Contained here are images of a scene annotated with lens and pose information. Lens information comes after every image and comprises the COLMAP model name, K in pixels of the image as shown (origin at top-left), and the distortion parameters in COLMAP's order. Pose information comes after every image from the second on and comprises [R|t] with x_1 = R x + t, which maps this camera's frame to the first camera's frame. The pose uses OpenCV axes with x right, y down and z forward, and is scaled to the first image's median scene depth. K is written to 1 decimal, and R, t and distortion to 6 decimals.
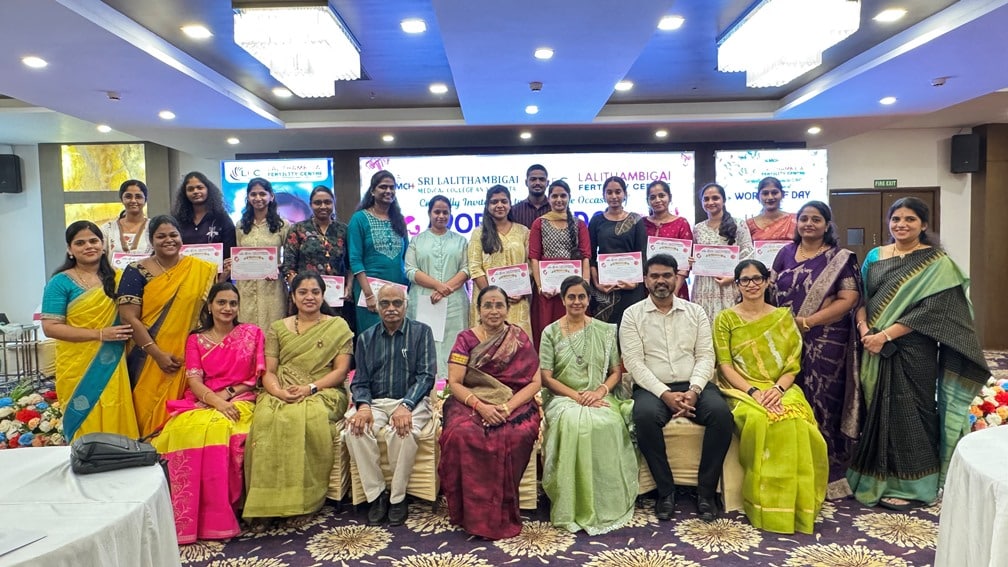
lens RADIAL K [[675.4, 0, 506.8], [0, 675.4, 291.1], [0, 0, 1]] dist [-0.011729, 0.023020]
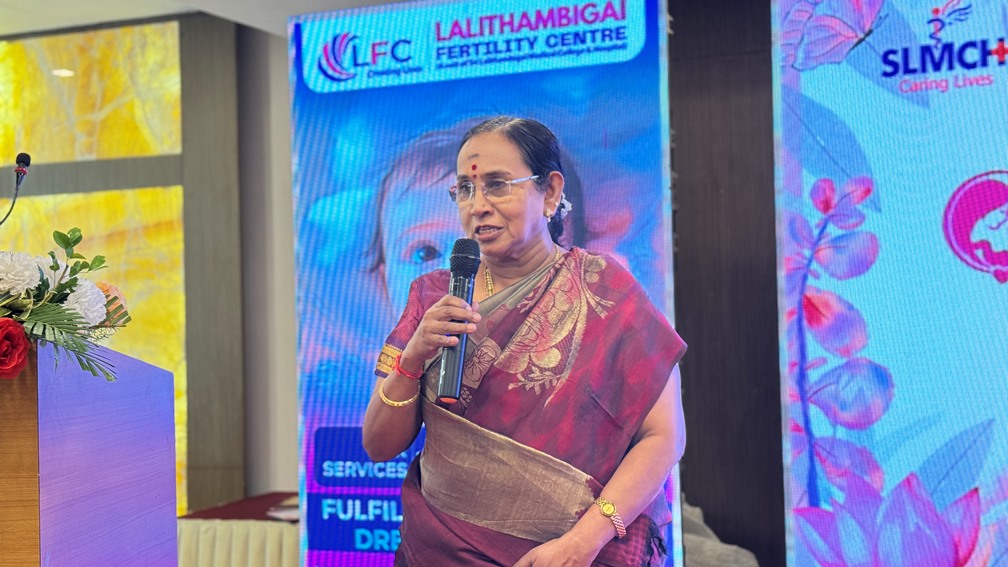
lens RADIAL K [[1411.5, 0, 512.3], [0, 1411.5, 286.2], [0, 0, 1]] dist [0.143868, 0.000000]
pose [[0.911161, -0.011038, -0.411902, -0.102156], [-0.020116, 0.997258, -0.071221, -0.043436], [0.411558, 0.073180, 0.908441, 0.559848]]
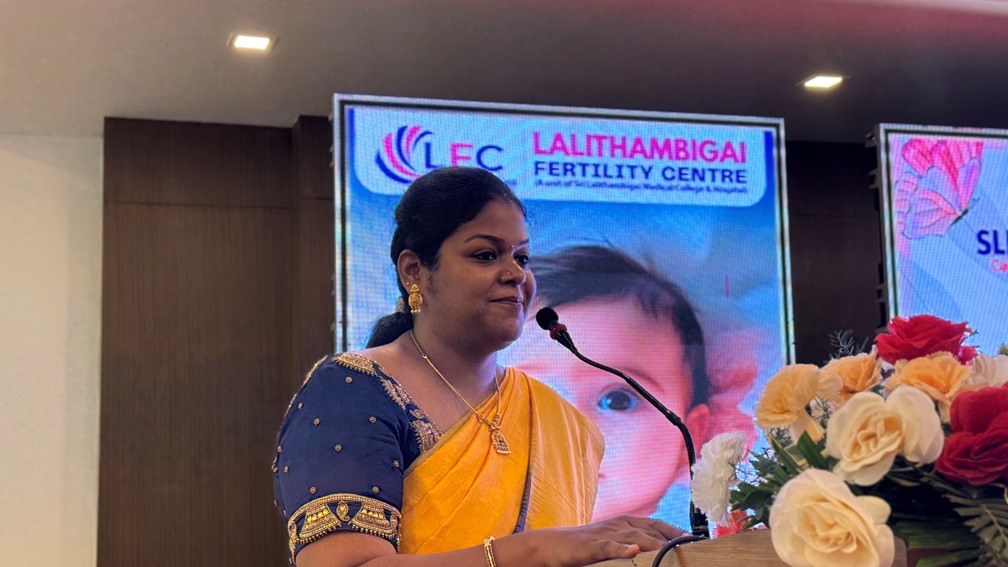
lens RADIAL K [[1406.5, 0, 508.2], [0, 1406.5, 287.6], [0, 0, 1]] dist [0.142486, 0.000000]
pose [[0.955819, 0.035742, 0.291774, -0.566454], [0.018493, 0.983303, -0.181033, -0.049727], [-0.293373, 0.178430, 0.939199, 0.621963]]
